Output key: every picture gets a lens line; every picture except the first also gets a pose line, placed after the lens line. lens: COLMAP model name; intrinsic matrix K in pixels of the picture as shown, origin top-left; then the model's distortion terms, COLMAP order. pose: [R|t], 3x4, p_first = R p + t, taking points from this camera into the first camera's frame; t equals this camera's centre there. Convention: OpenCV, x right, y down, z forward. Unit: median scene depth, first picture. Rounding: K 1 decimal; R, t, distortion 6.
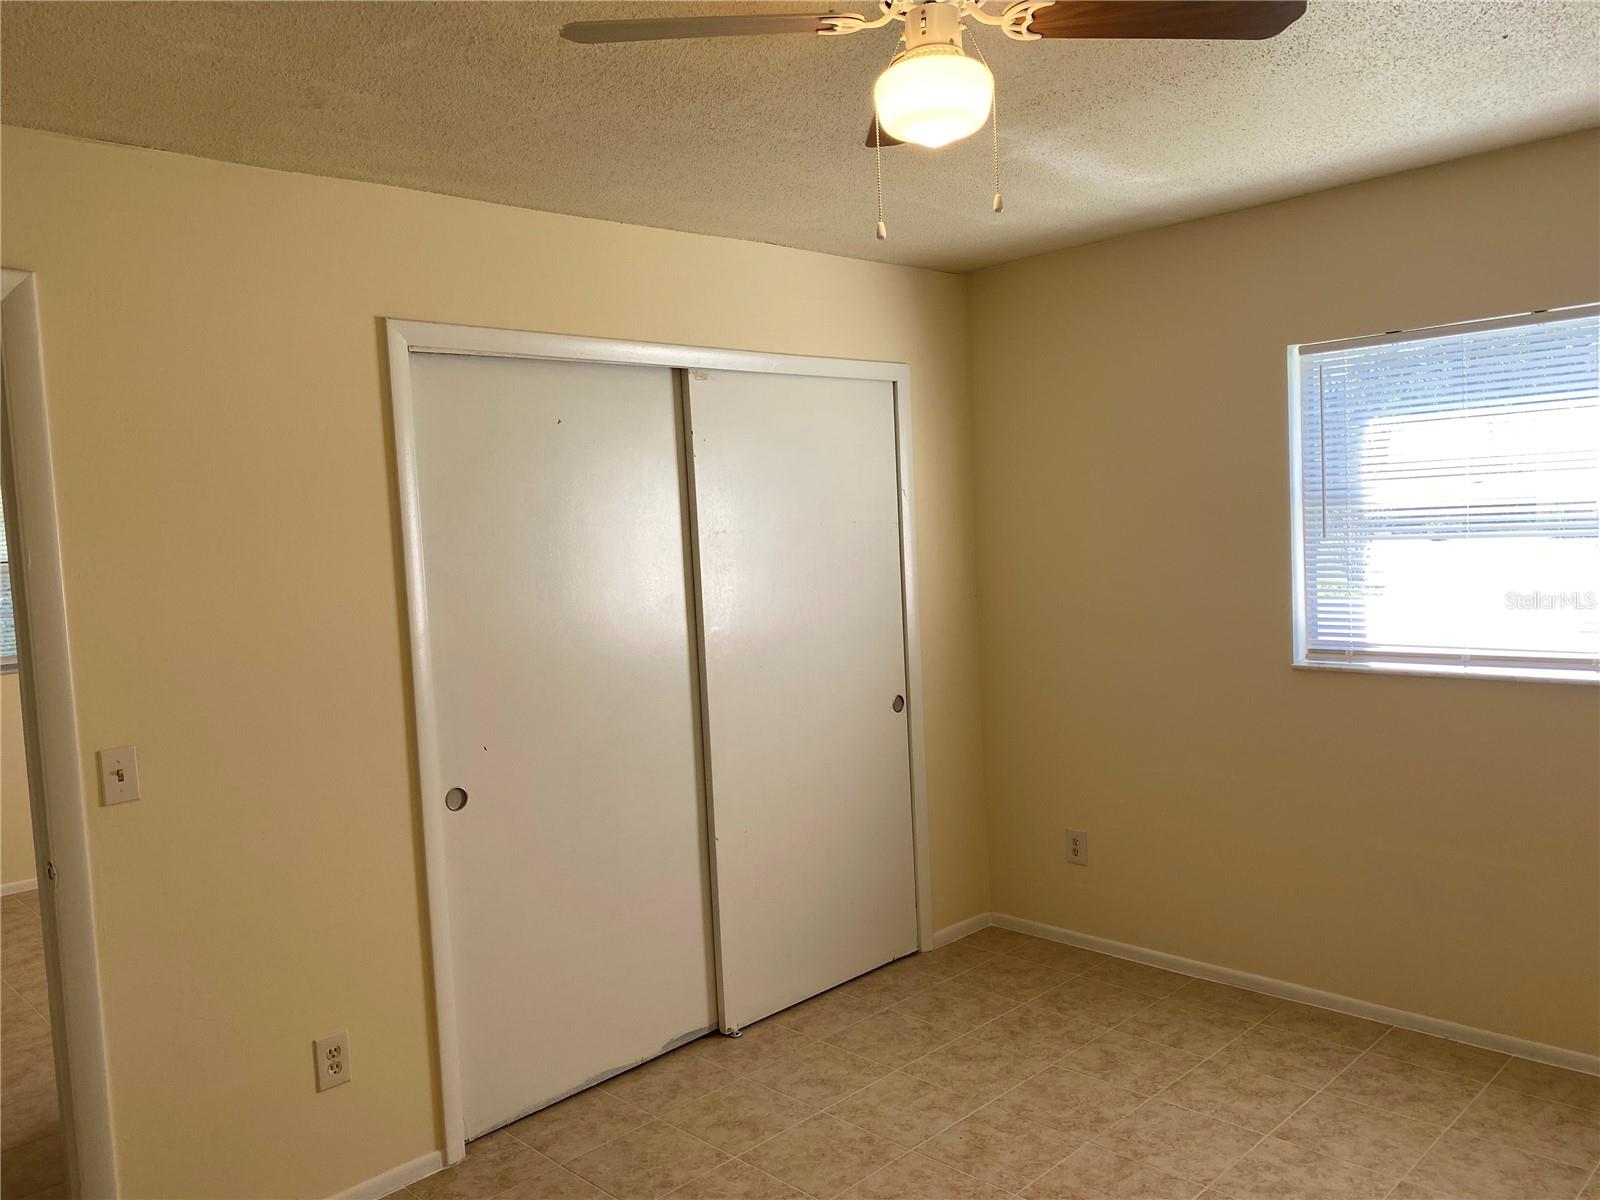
lens RADIAL K [[1209.1, 0, 800.0], [0, 1209.1, 601.6], [0, 0, 1]] dist [-0.000390, -0.009974]
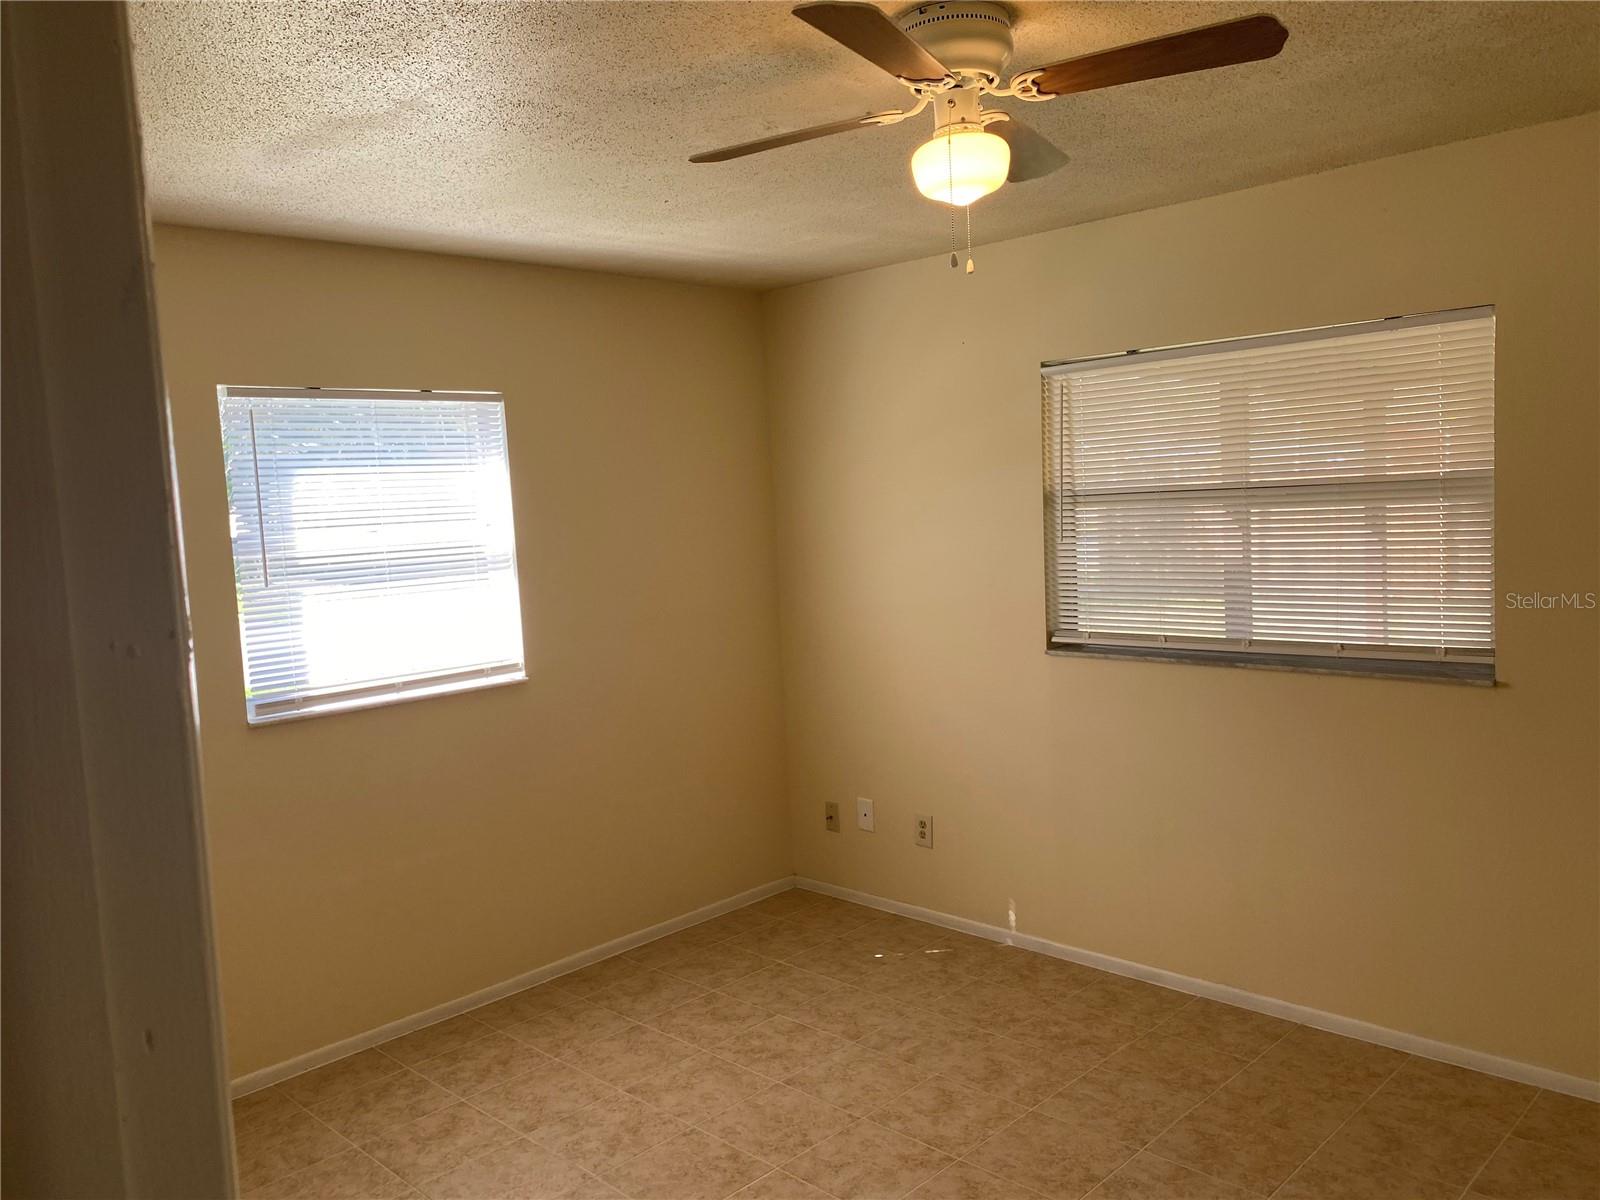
lens RADIAL K [[1209.1, 0, 764.3], [0, 1209.1, 591.5], [0, 0, 1]] dist [-0.000390, -0.009974]
pose [[0.003005, -0.022587, 0.999740, -0.575283], [0.122852, 0.992180, 0.022047, -0.023123], [-0.992421, 0.122753, 0.005756, 0.640332]]
